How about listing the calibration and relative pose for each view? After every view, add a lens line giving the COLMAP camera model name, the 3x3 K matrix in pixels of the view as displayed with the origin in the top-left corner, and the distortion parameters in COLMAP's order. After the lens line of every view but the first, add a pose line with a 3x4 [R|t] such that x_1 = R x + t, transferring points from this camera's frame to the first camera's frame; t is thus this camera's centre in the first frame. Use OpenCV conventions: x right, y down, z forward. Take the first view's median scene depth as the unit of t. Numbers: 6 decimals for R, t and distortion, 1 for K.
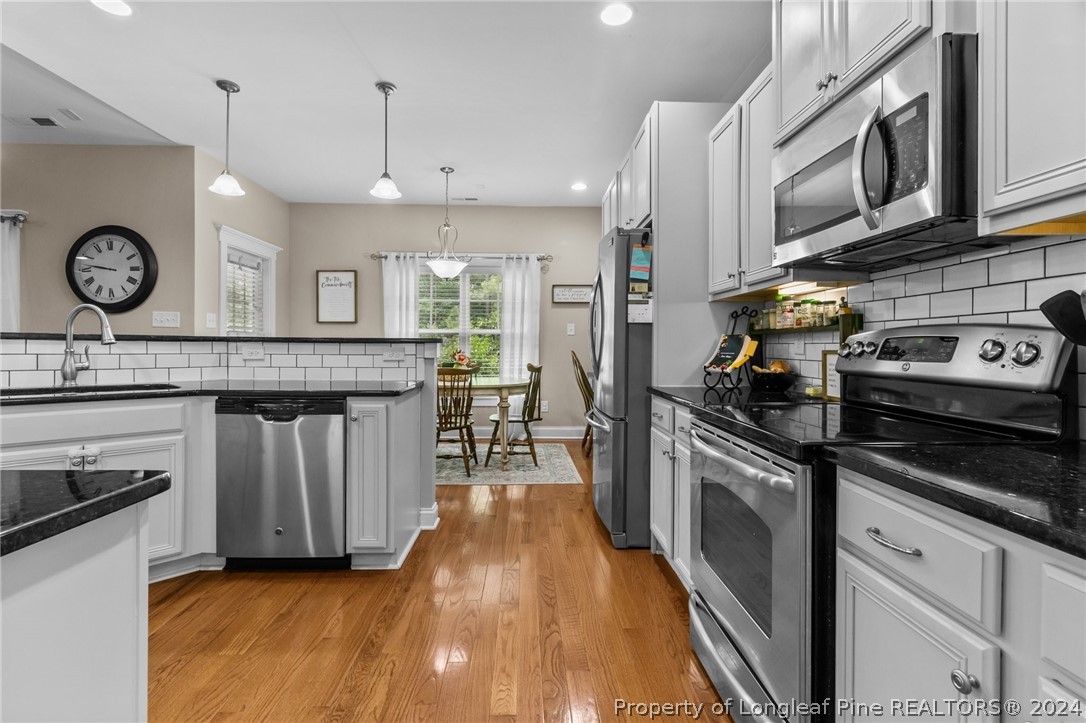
lens RADIAL K [[503.3, 0, 537.6], [0, 503.3, 345.5], [0, 0, 1]] dist [-0.000210, 0.001247]
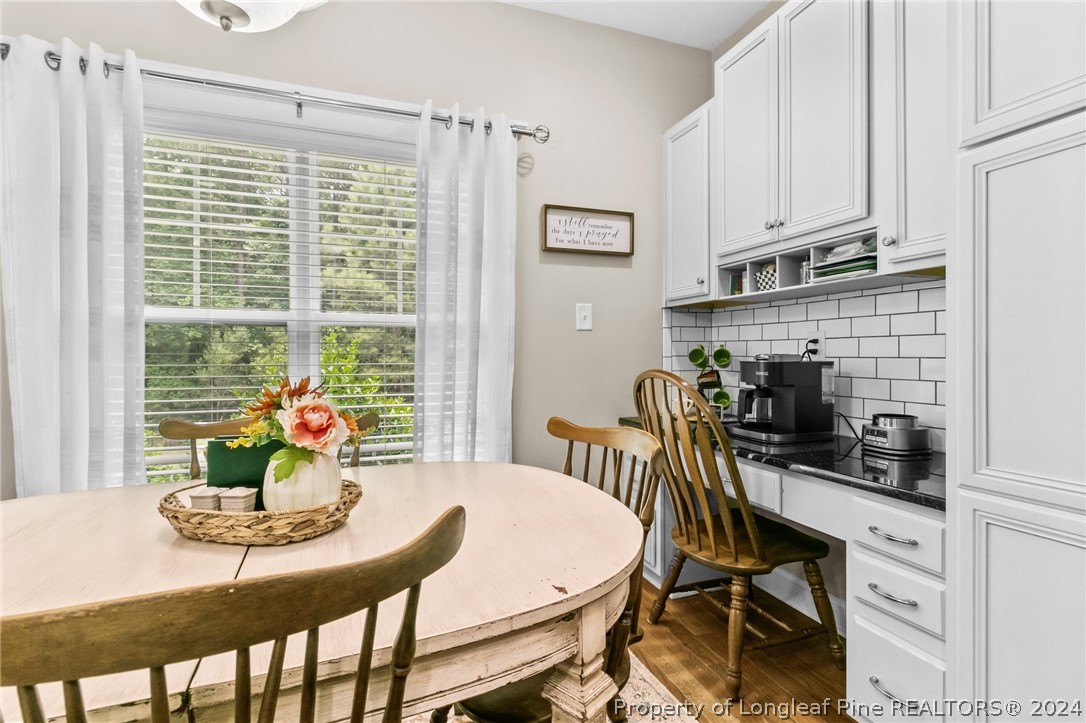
lens RADIAL K [[503.3, 0, 546.3], [0, 503.3, 353.1], [0, 0, 1]] dist [-0.000210, 0.001247]
pose [[0.945340, -0.007272, 0.326006, -0.196457], [0.007399, 0.999972, 0.000850, -0.004225], [-0.326003, 0.001609, 0.945367, 1.191483]]
